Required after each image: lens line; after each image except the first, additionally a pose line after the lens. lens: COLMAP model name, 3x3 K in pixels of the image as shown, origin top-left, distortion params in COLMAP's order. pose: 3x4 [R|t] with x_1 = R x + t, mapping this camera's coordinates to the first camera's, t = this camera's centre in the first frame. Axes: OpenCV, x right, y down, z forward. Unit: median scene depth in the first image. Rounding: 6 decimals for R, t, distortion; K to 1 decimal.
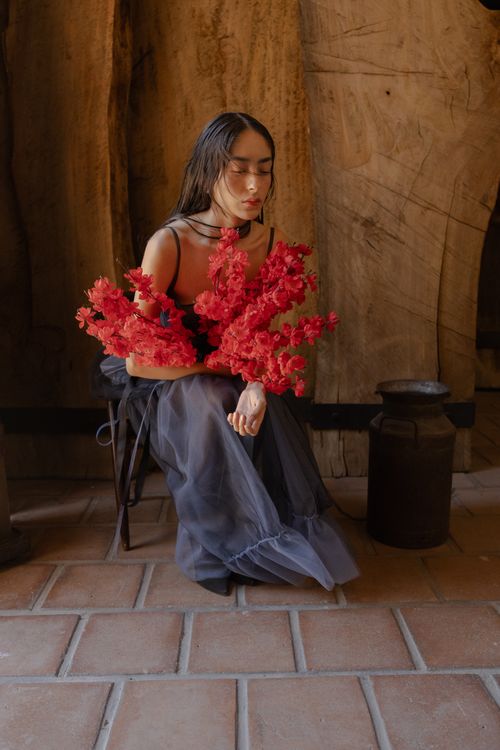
lens RADIAL K [[636.4, 0, 250.0], [0, 636.4, 378.4], [0, 0, 1]] dist [0.006920, 0.000144]
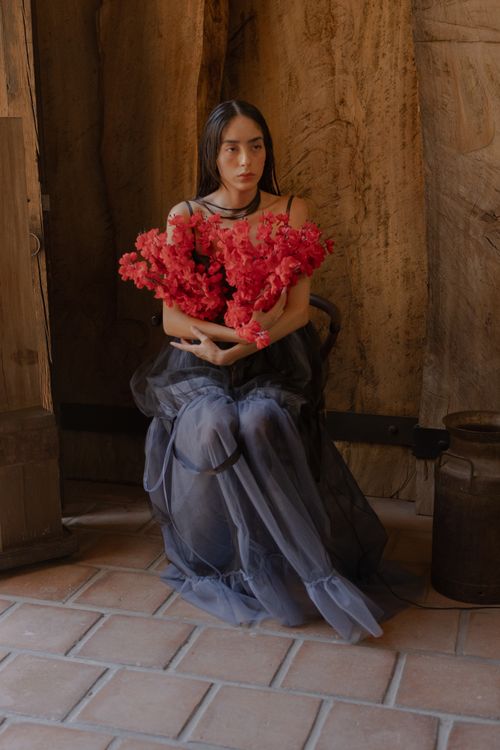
lens RADIAL K [[999.6, 0, 250.7], [0, 999.6, 378.9], [0, 0, 1]] dist [0.009142, 0.000000]
pose [[0.952425, 0.069982, -0.296628, 0.302616], [-0.061413, 0.997384, 0.038122, -0.066682], [0.298520, -0.018092, 0.954232, -0.353581]]
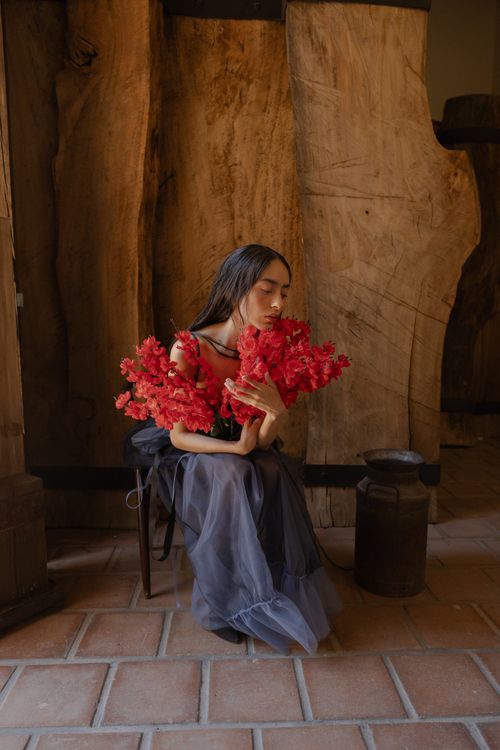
lens RADIAL K [[532.6, 0, 249.8], [0, 532.6, 380.5], [0, 0, 1]] dist [0.005700, 0.002616]
pose [[0.999611, 0.010223, 0.025951, -0.033015], [-0.008165, 0.996904, -0.078208, -0.041285], [-0.026670, 0.077966, 0.996599, 0.005030]]
